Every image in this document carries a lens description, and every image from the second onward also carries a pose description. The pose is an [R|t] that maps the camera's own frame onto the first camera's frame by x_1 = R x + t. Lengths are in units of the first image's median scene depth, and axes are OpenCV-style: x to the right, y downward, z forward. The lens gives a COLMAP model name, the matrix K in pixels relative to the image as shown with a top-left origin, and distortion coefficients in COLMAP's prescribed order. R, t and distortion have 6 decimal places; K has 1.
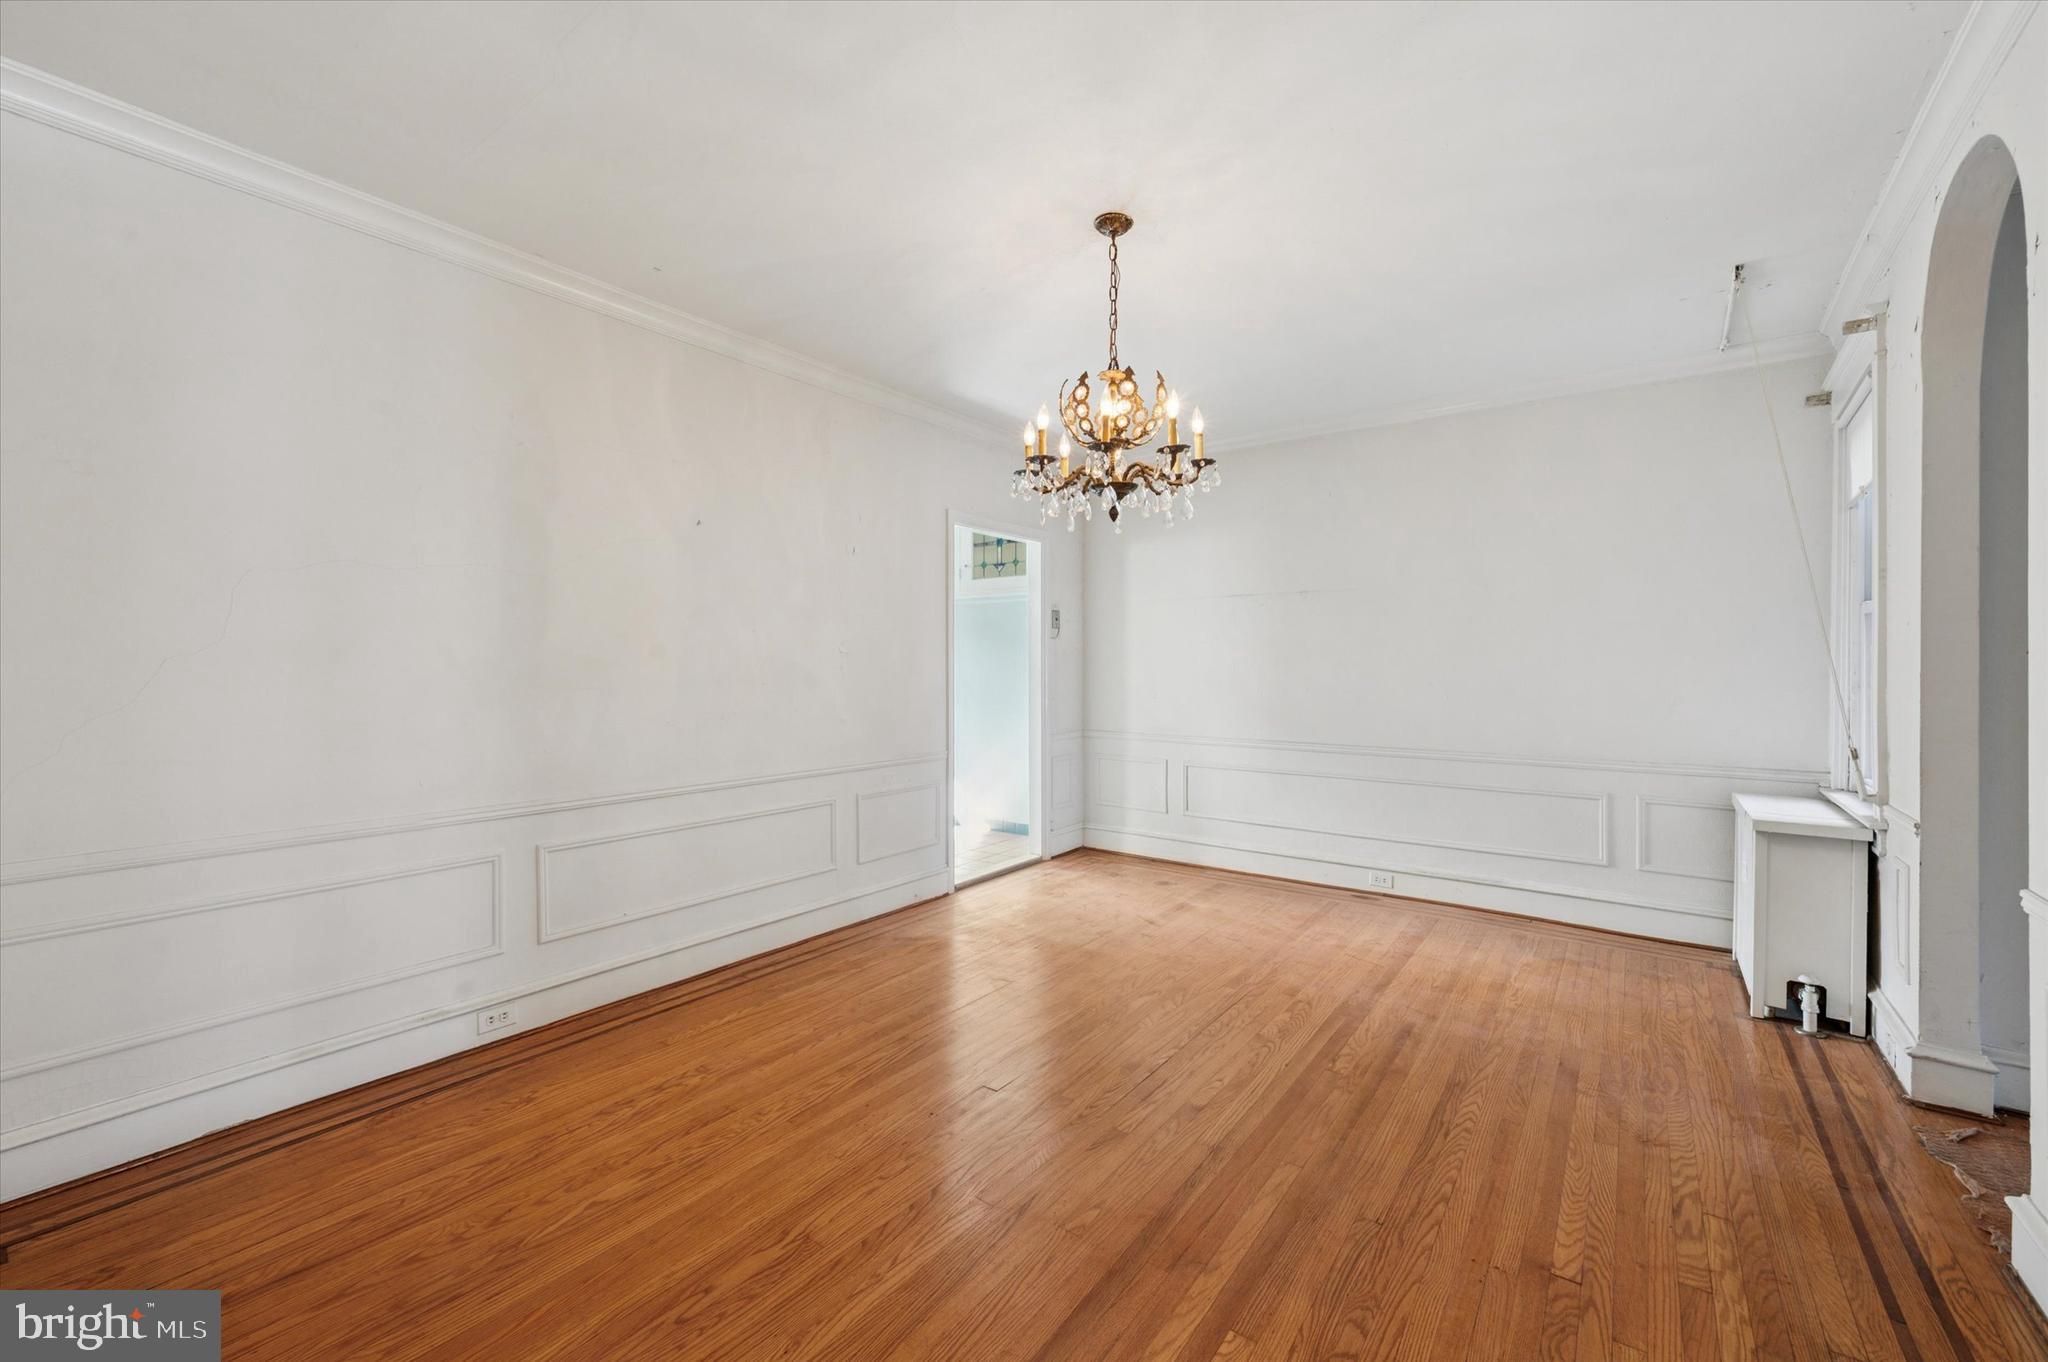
lens RADIAL K [[812.3, 0, 1028.4], [0, 812.3, 676.8], [0, 0, 1]] dist [0.003052, -0.000001]
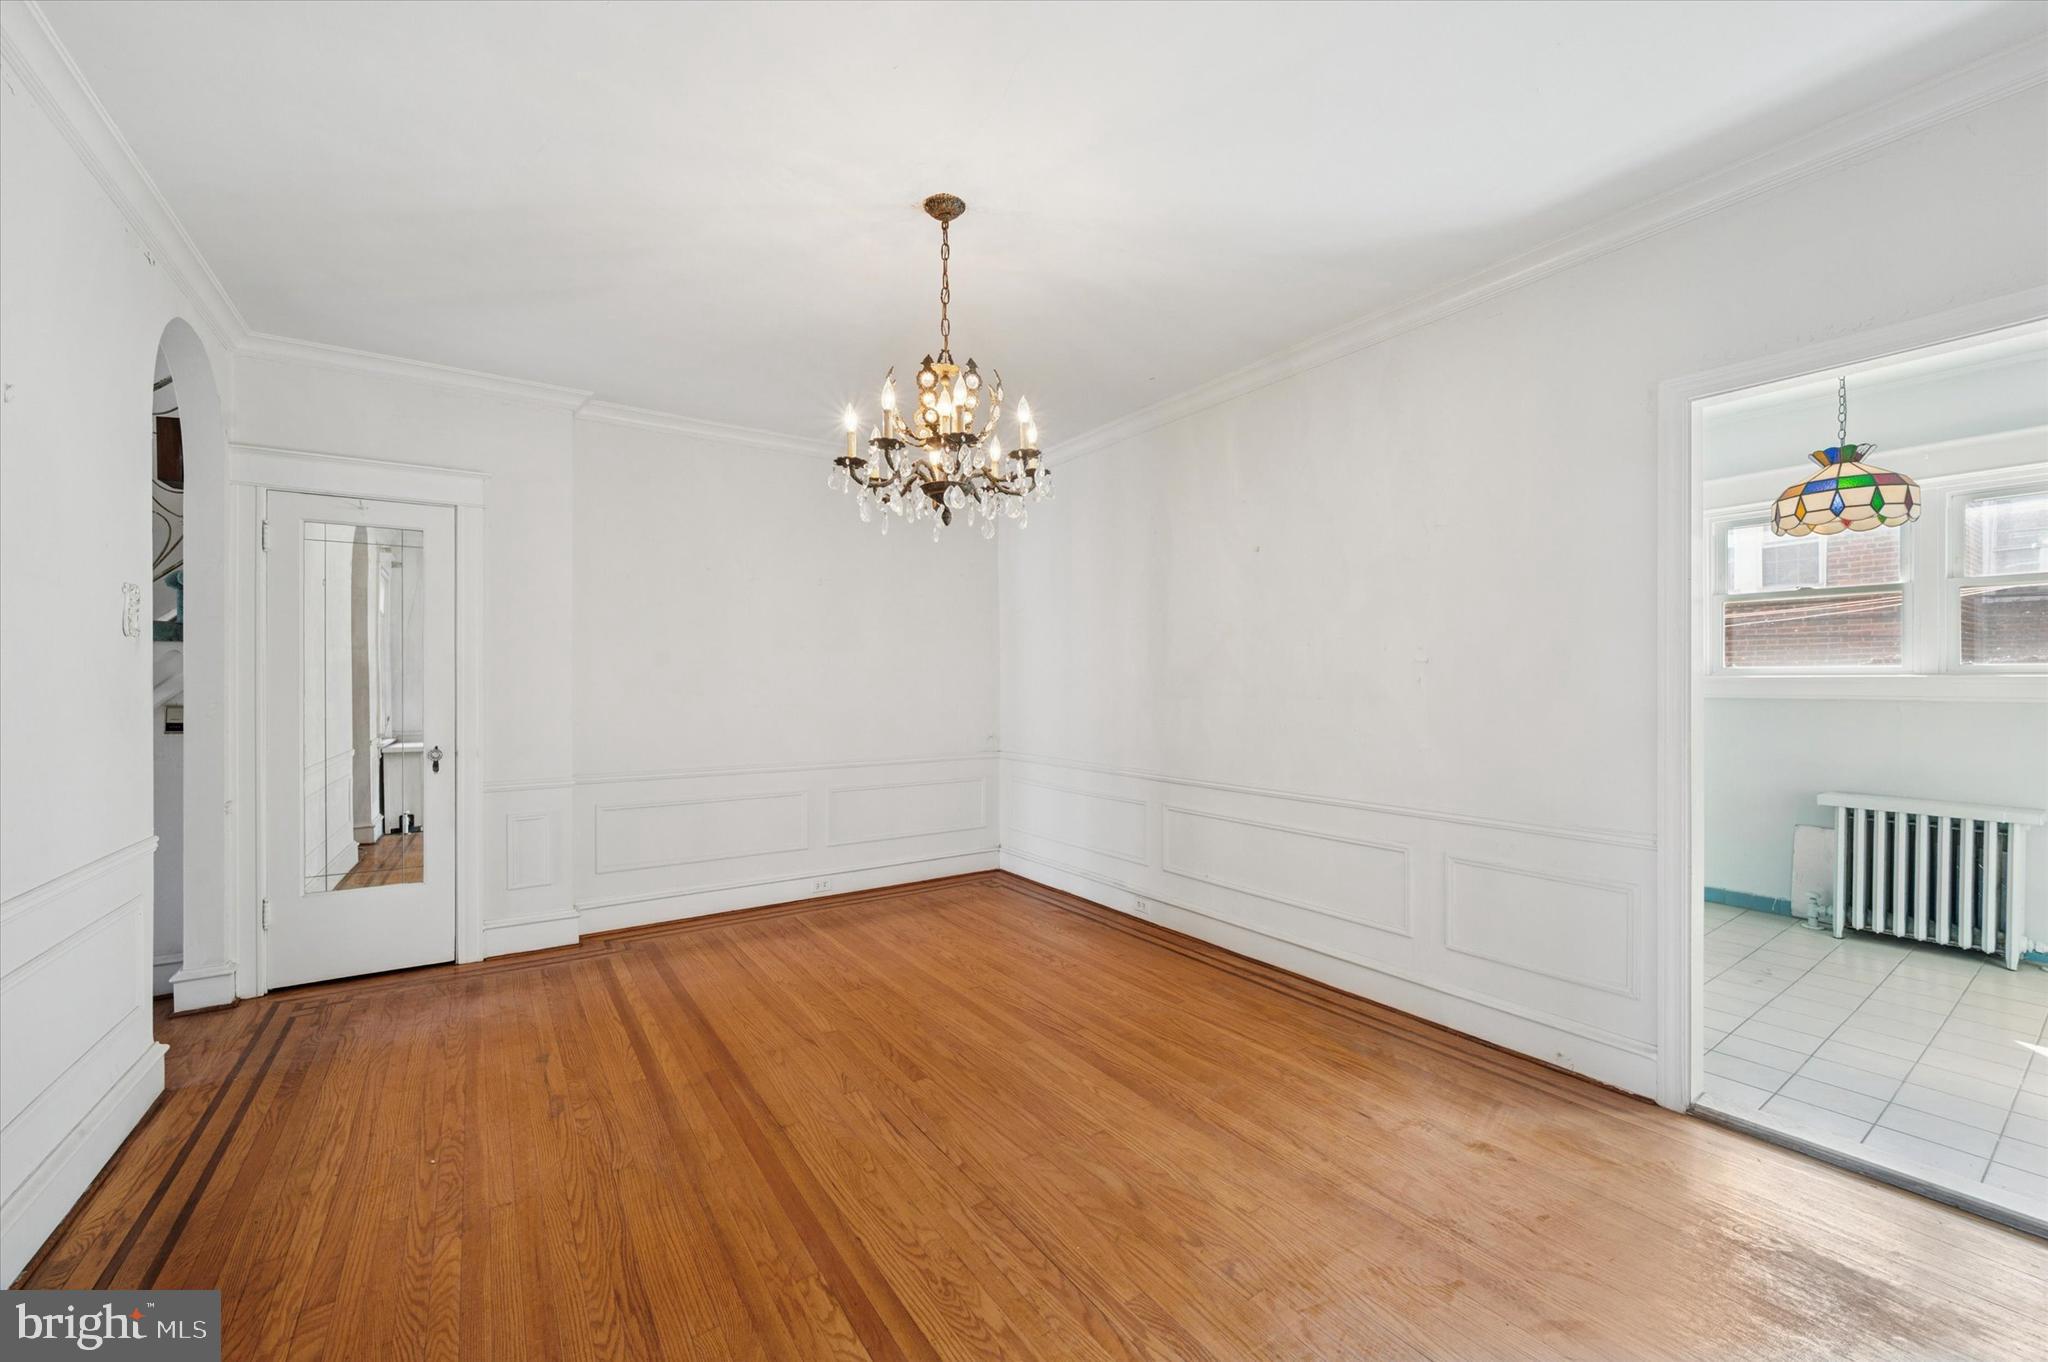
lens RADIAL K [[812.3, 0, 1033.6], [0, 812.3, 679.8], [0, 0, 1]] dist [0.003052, -0.000001]
pose [[-0.320526, -0.000391, -0.947240, 0.772459], [-0.006804, 0.999975, 0.001890, -0.014093], [0.947215, 0.007050, -0.320520, 1.118204]]
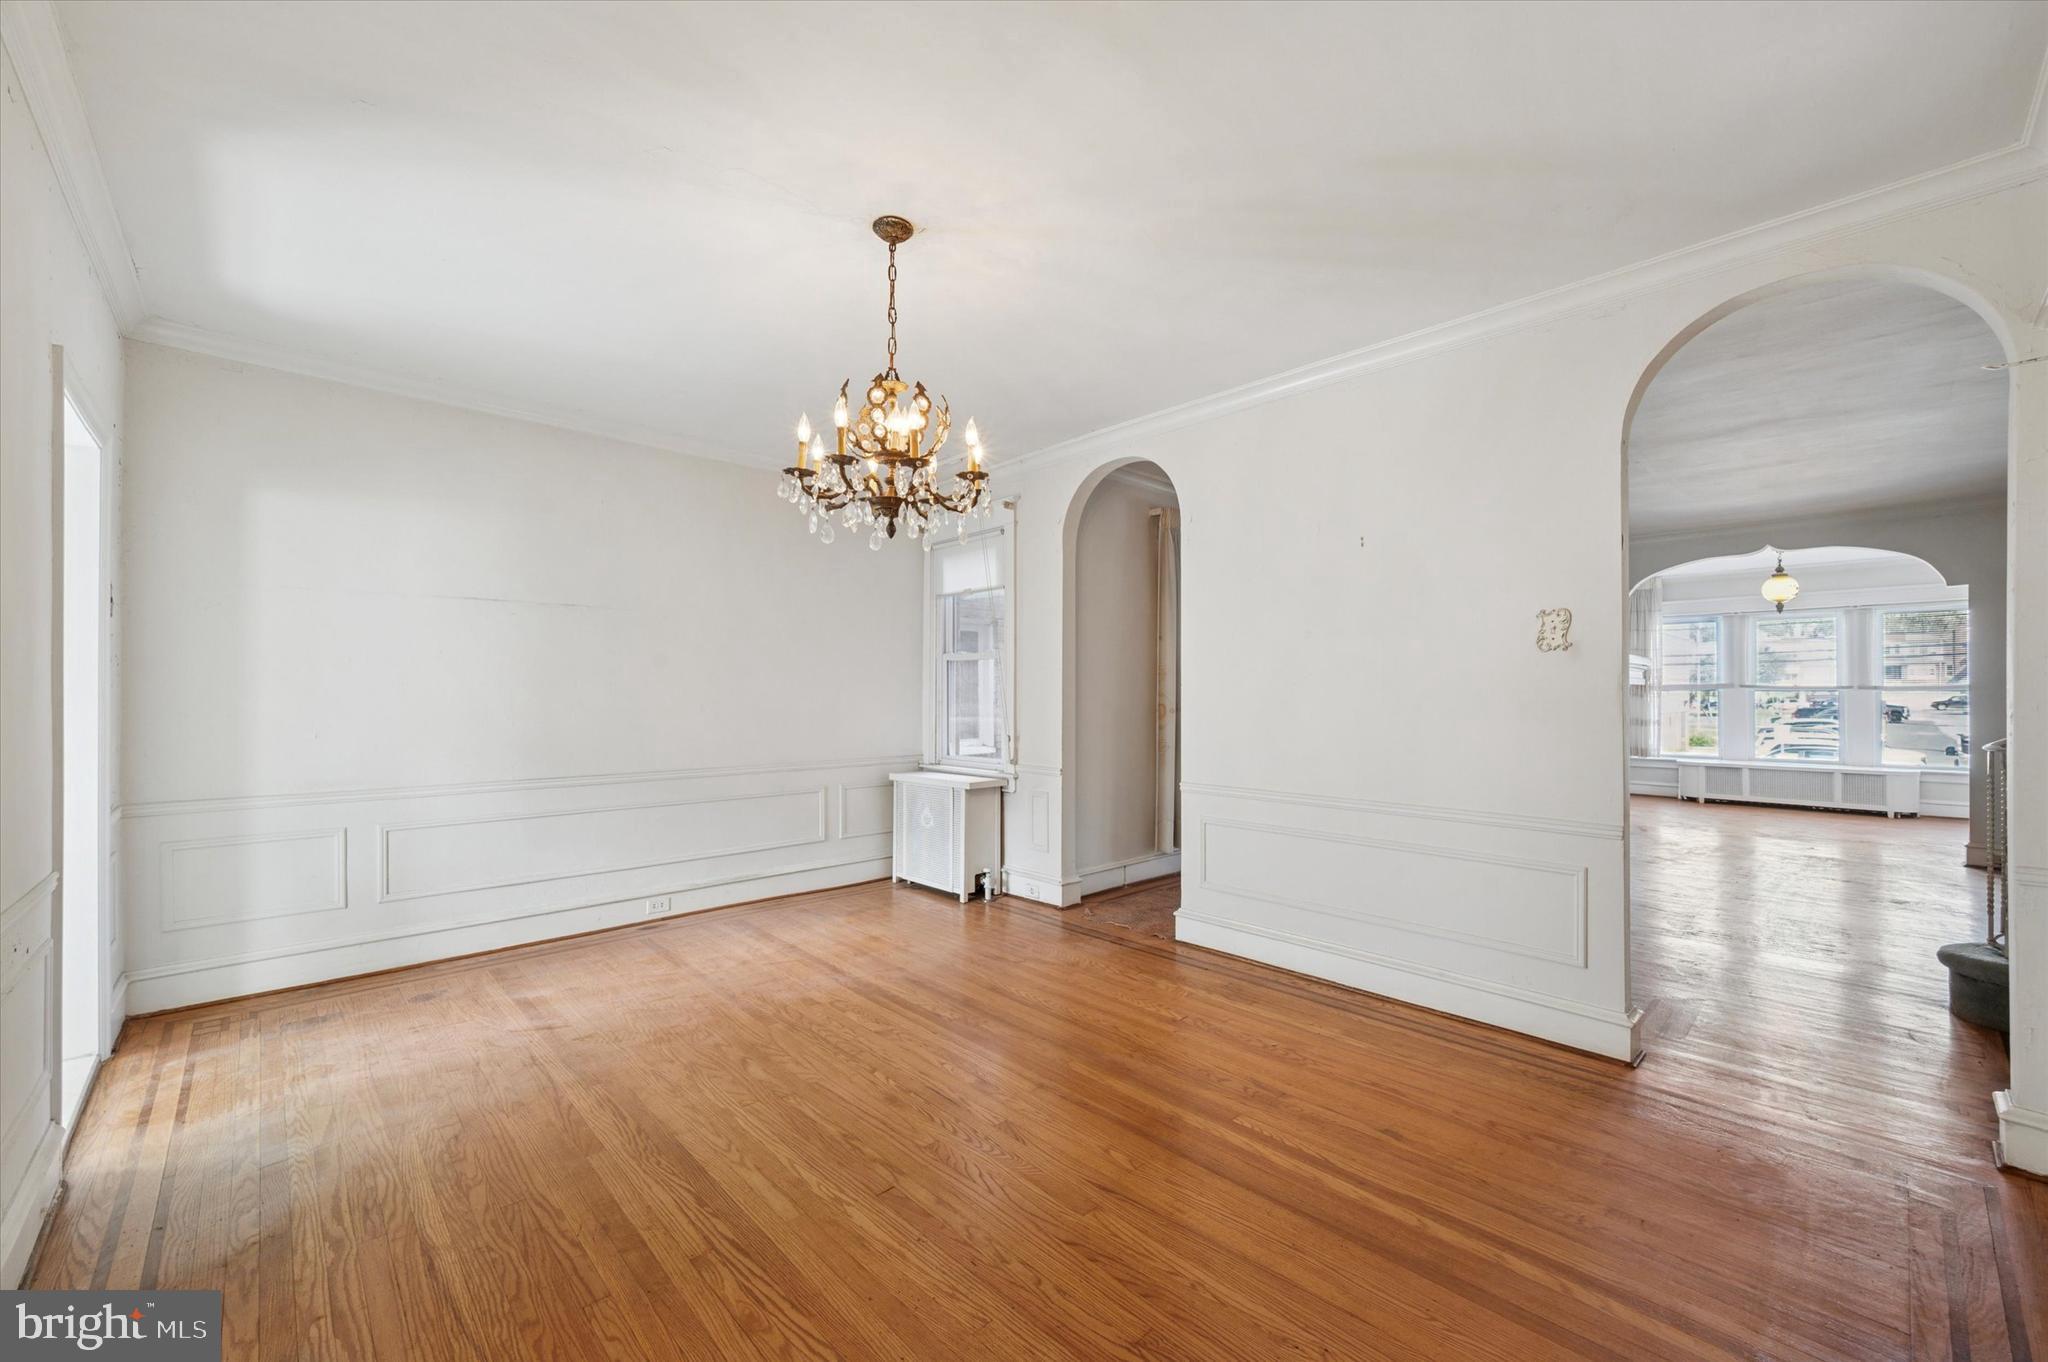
lens RADIAL K [[812.3, 0, 1017.7], [0, 812.3, 686.6], [0, 0, 1]] dist [0.003052, -0.000001]
pose [[0.182118, 0.004826, 0.983265, -0.654762], [0.013506, 0.999881, -0.007409, -0.005634], [-0.983184, 0.014630, 0.182031, 0.541318]]
